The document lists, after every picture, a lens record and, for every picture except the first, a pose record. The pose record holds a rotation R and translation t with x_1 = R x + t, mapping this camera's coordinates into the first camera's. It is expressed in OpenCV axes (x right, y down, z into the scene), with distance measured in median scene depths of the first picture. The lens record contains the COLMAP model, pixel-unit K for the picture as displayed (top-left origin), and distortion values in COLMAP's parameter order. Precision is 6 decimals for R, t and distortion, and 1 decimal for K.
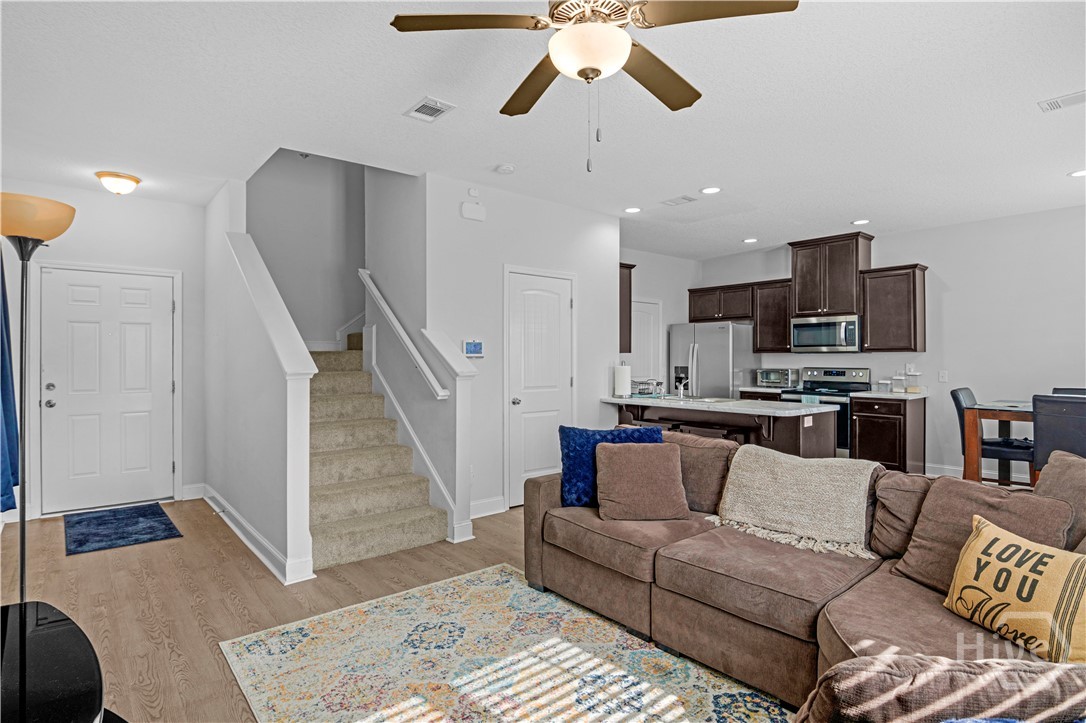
lens RADIAL K [[560.2, 0, 517.4], [0, 560.2, 354.3], [0, 0, 1]] dist [-0.000595, -0.000579]
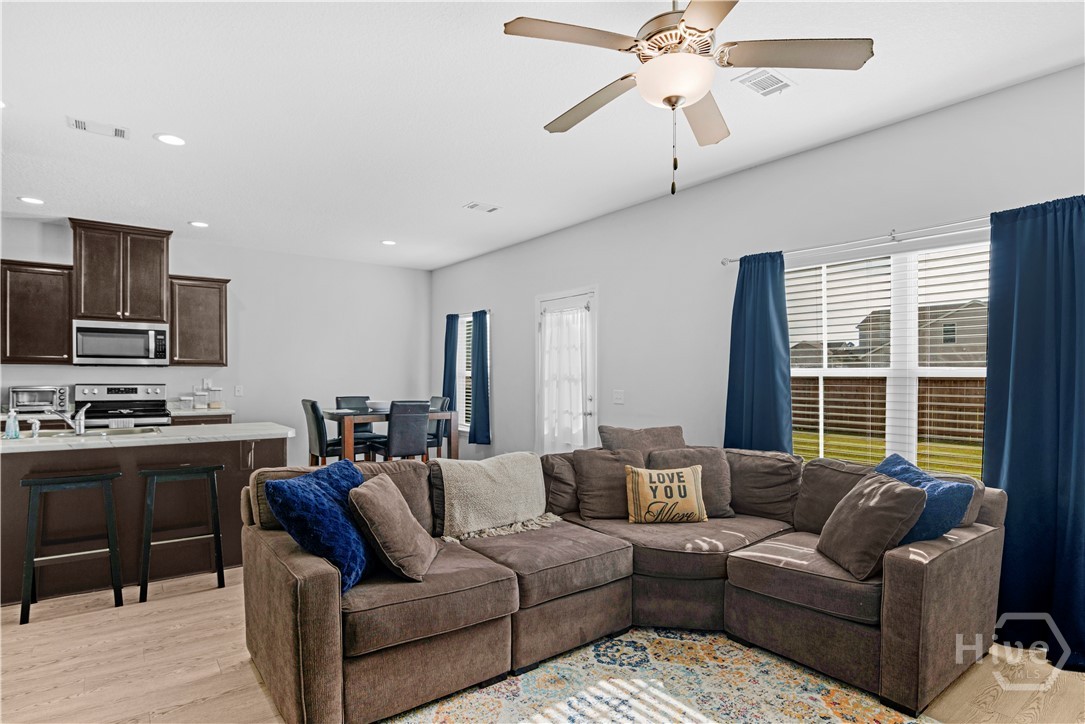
lens RADIAL K [[587.7, 0, 542.8], [0, 587.7, 366.8], [0, 0, 1]] dist [-0.022053, -0.000278]
pose [[0.007249, 0.019979, 0.999774, -0.312407], [-0.012984, 0.999718, -0.019883, 0.008251], [-0.999889, -0.012837, 0.007506, 0.399072]]
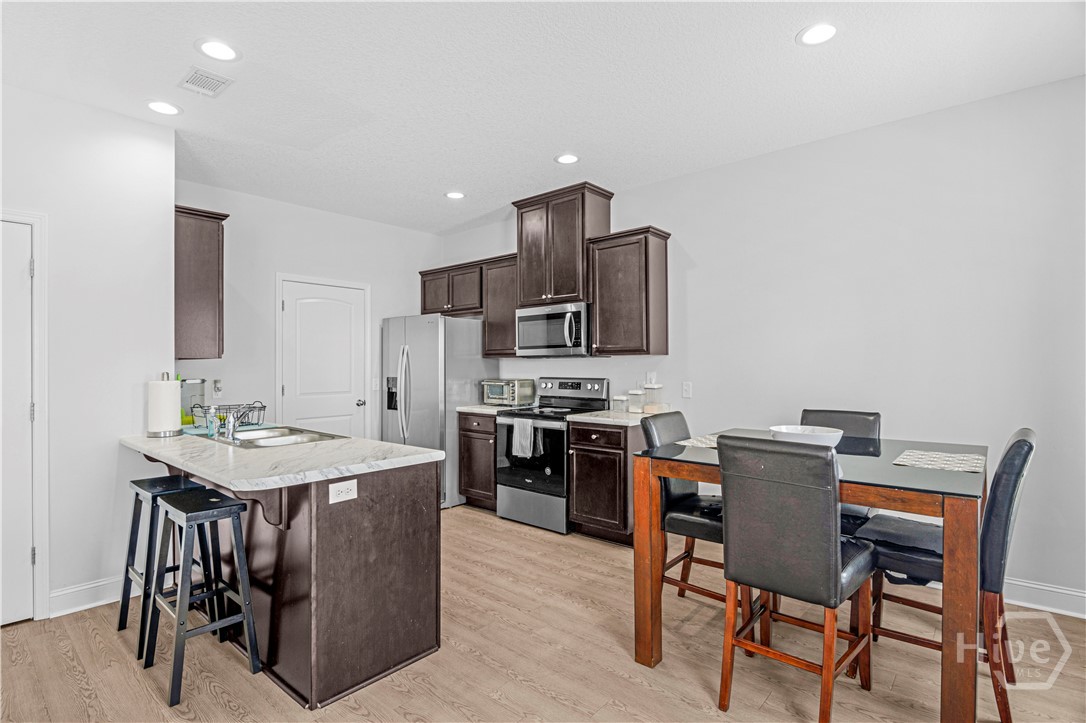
lens RADIAL K [[553.0, 0, 543.0], [0, 553.0, 361.5], [0, 0, 1]] dist [0.001179, -0.000062]
pose [[0.981697, -0.005770, 0.190361, 0.428164], [0.005428, 0.999983, 0.002319, 0.001440], [-0.190371, -0.001244, 0.981711, 0.336449]]
